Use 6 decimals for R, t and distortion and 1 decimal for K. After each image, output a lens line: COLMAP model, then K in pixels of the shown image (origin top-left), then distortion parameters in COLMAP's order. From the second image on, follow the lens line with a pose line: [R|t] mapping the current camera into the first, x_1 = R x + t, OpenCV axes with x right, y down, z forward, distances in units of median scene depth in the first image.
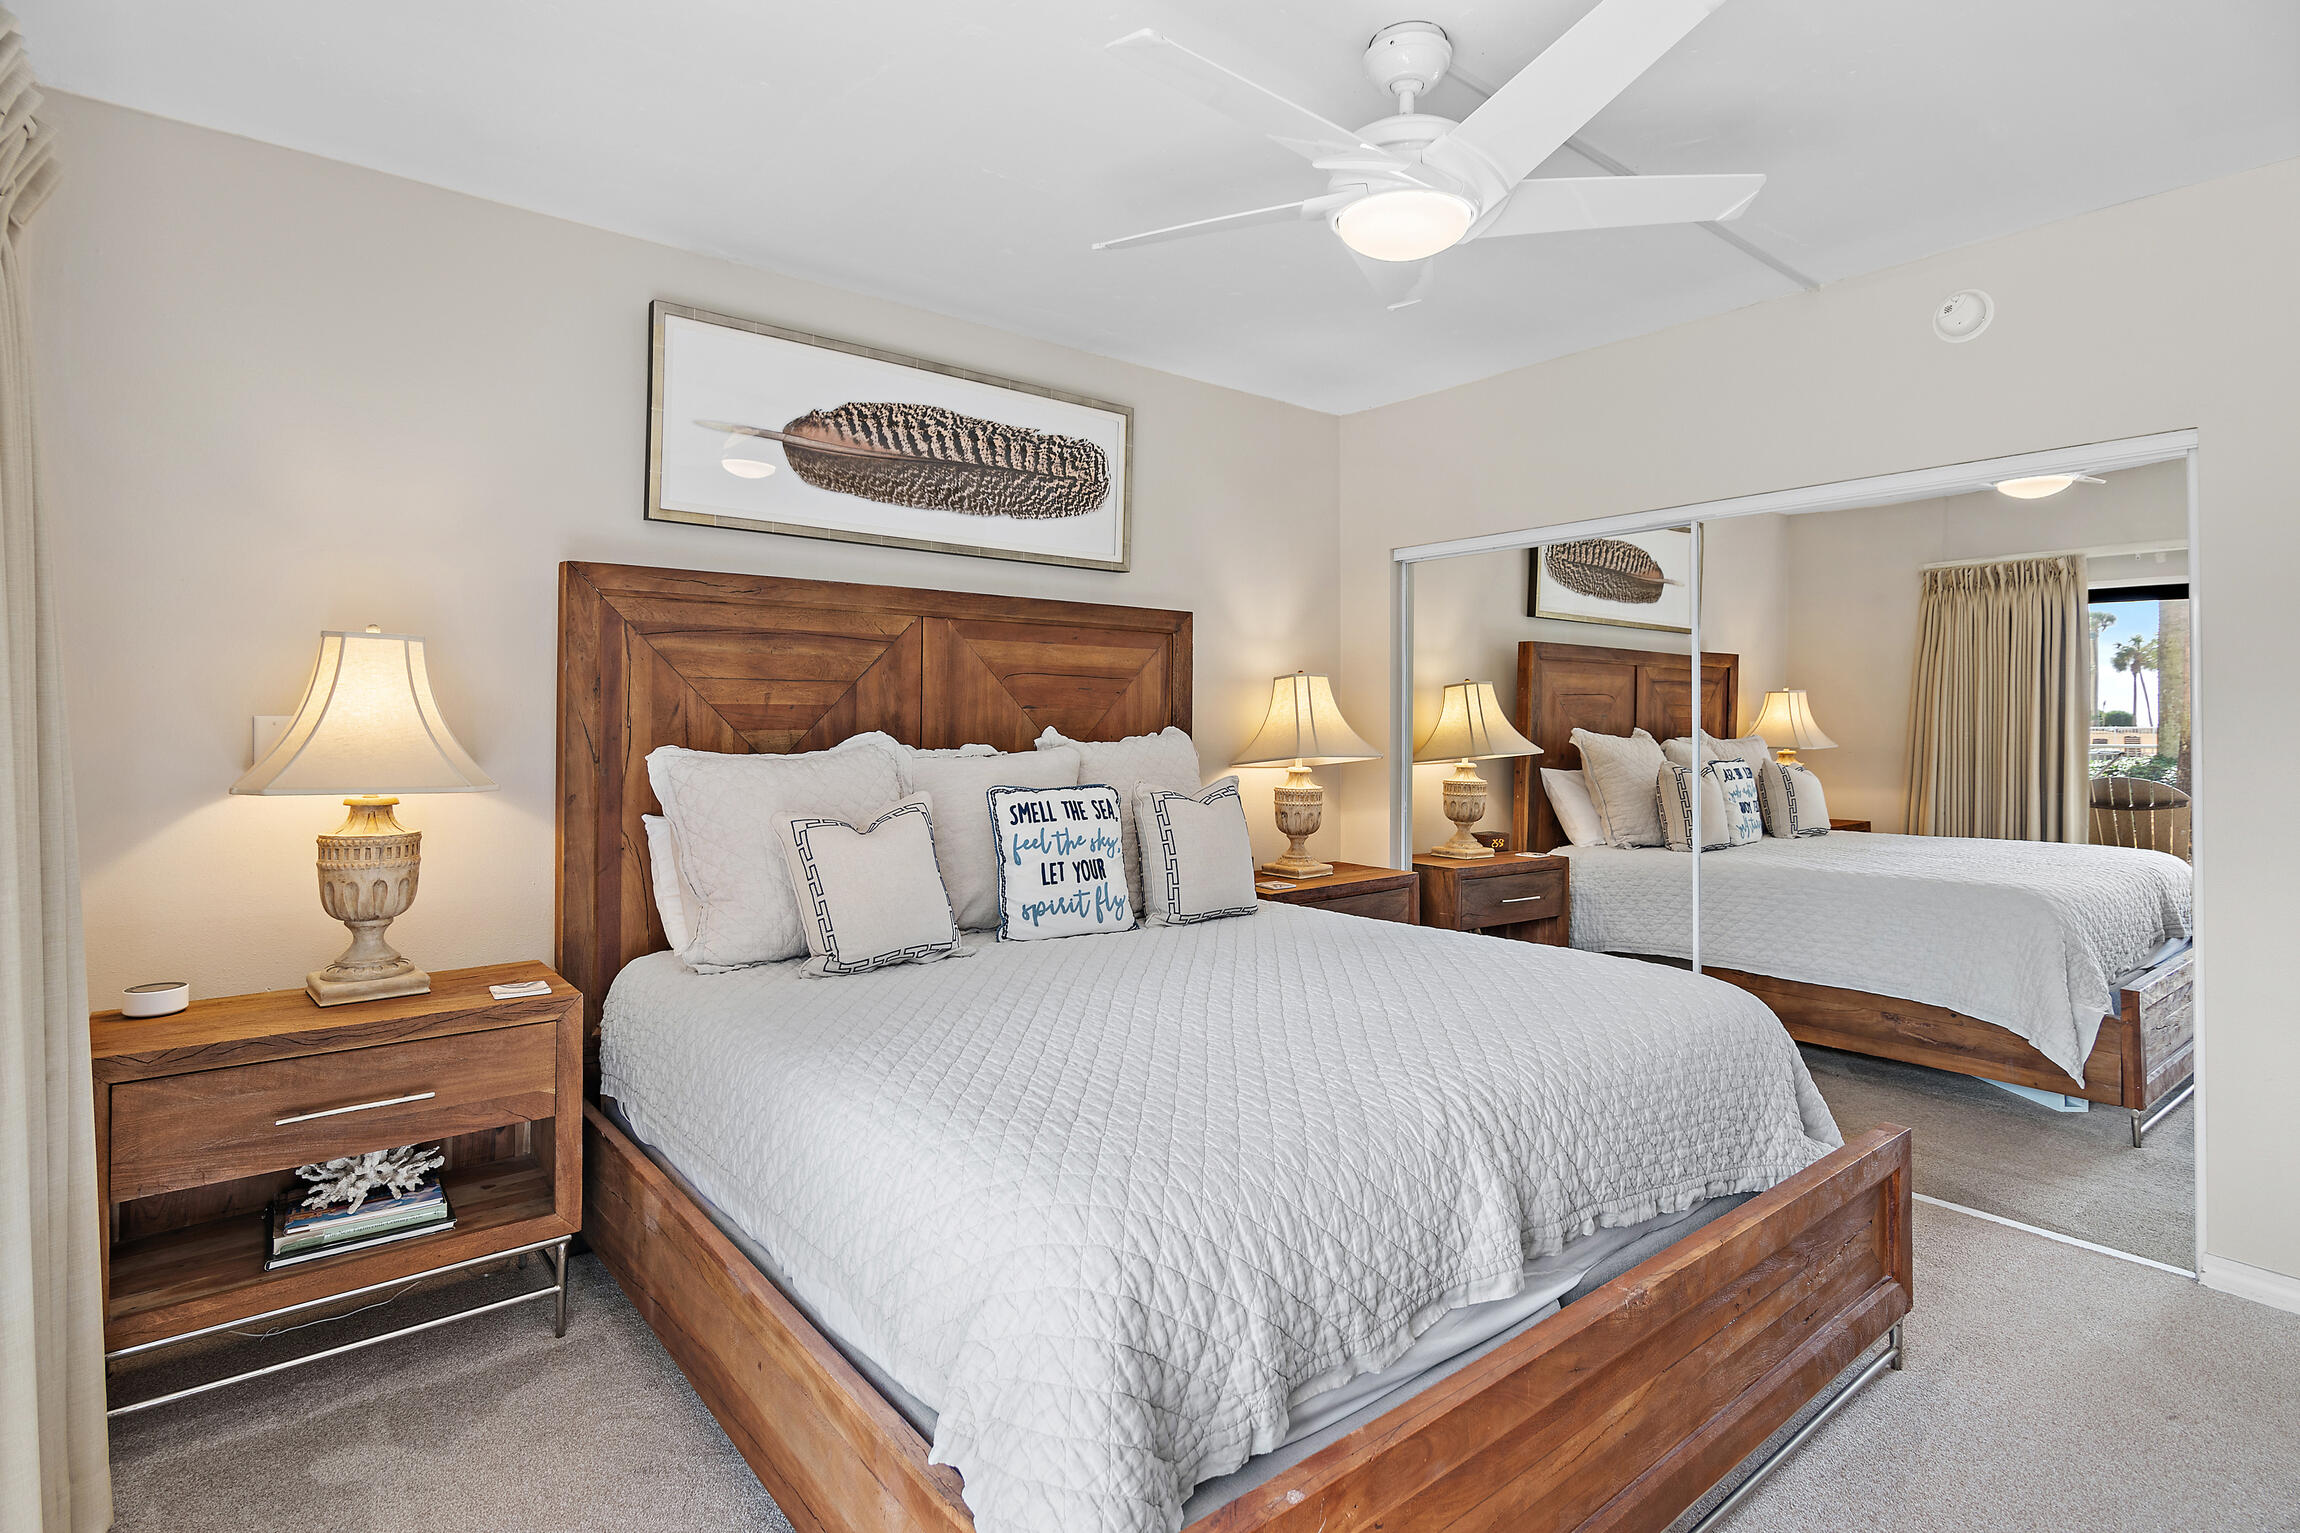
lens RADIAL K [[1143.0, 0, 1164.4], [0, 1143.0, 710.0], [0, 0, 1]] dist [-0.001378, -0.000238]
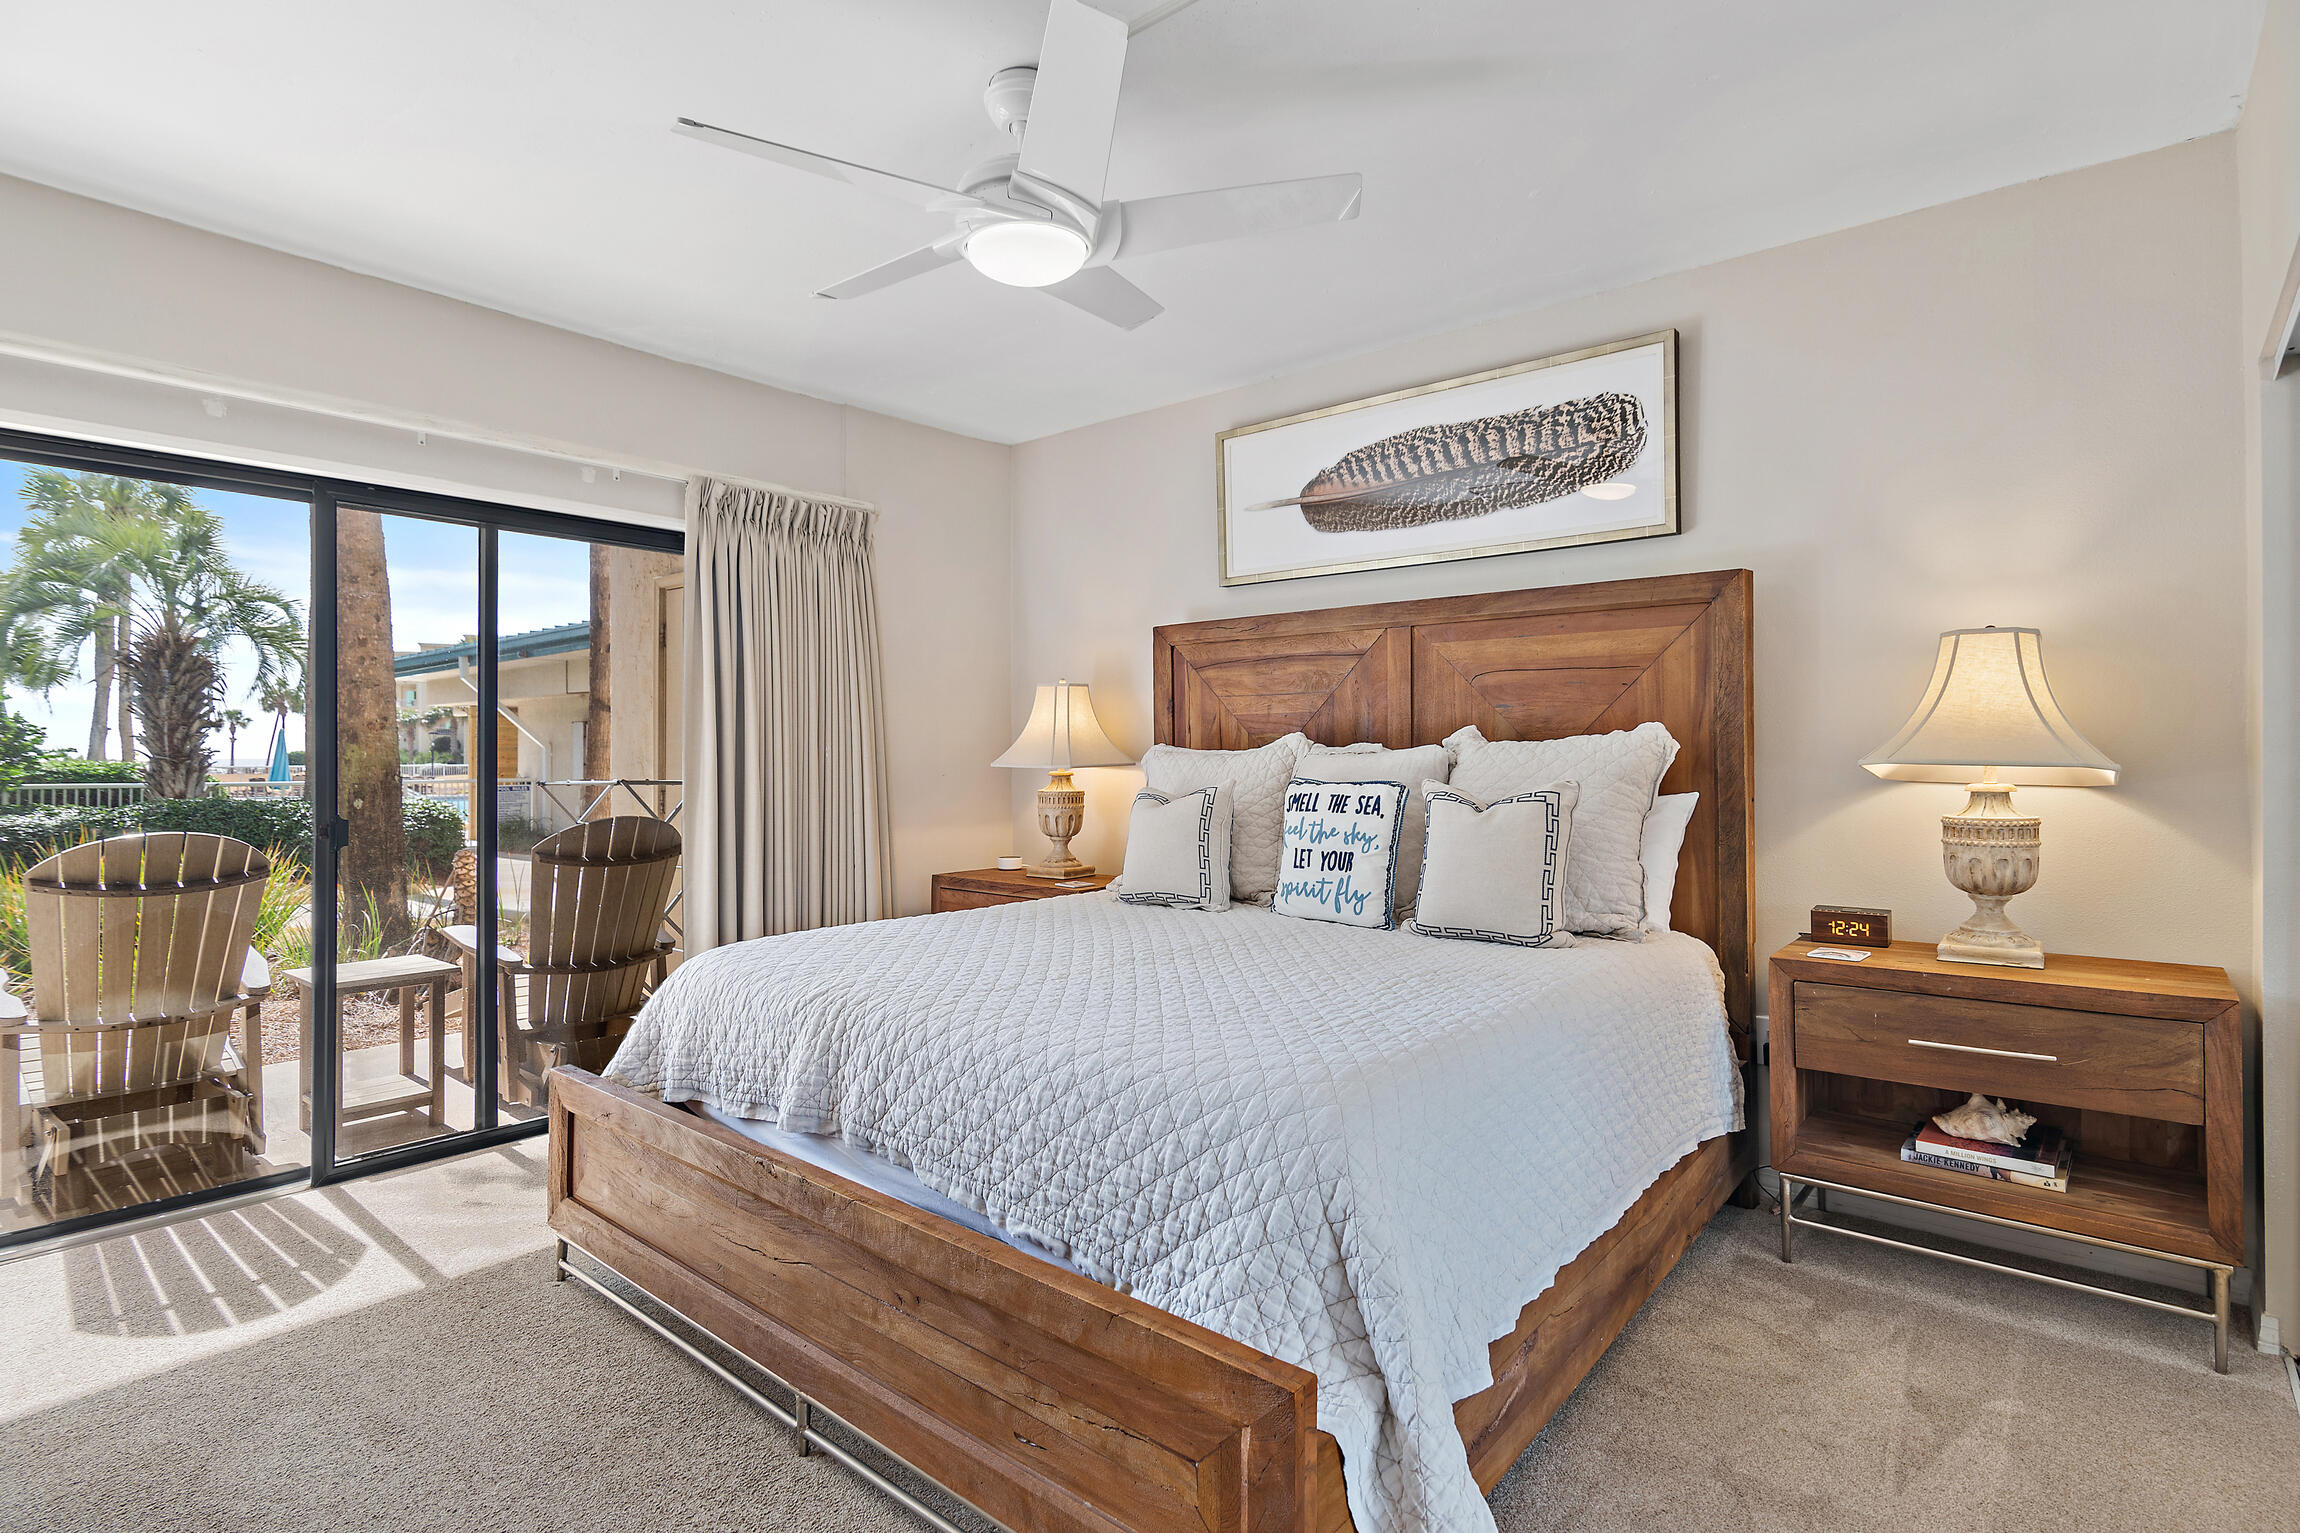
lens RADIAL K [[1143.0, 0, 1149.6], [0, 1143.0, 758.8], [0, 0, 1]] dist [-0.001378, -0.000238]
pose [[0.171743, 0.000278, -0.985142, 0.850725], [0.012881, 0.999914, 0.002528, 0.038692], [0.985058, -0.013124, 0.171724, 0.600185]]
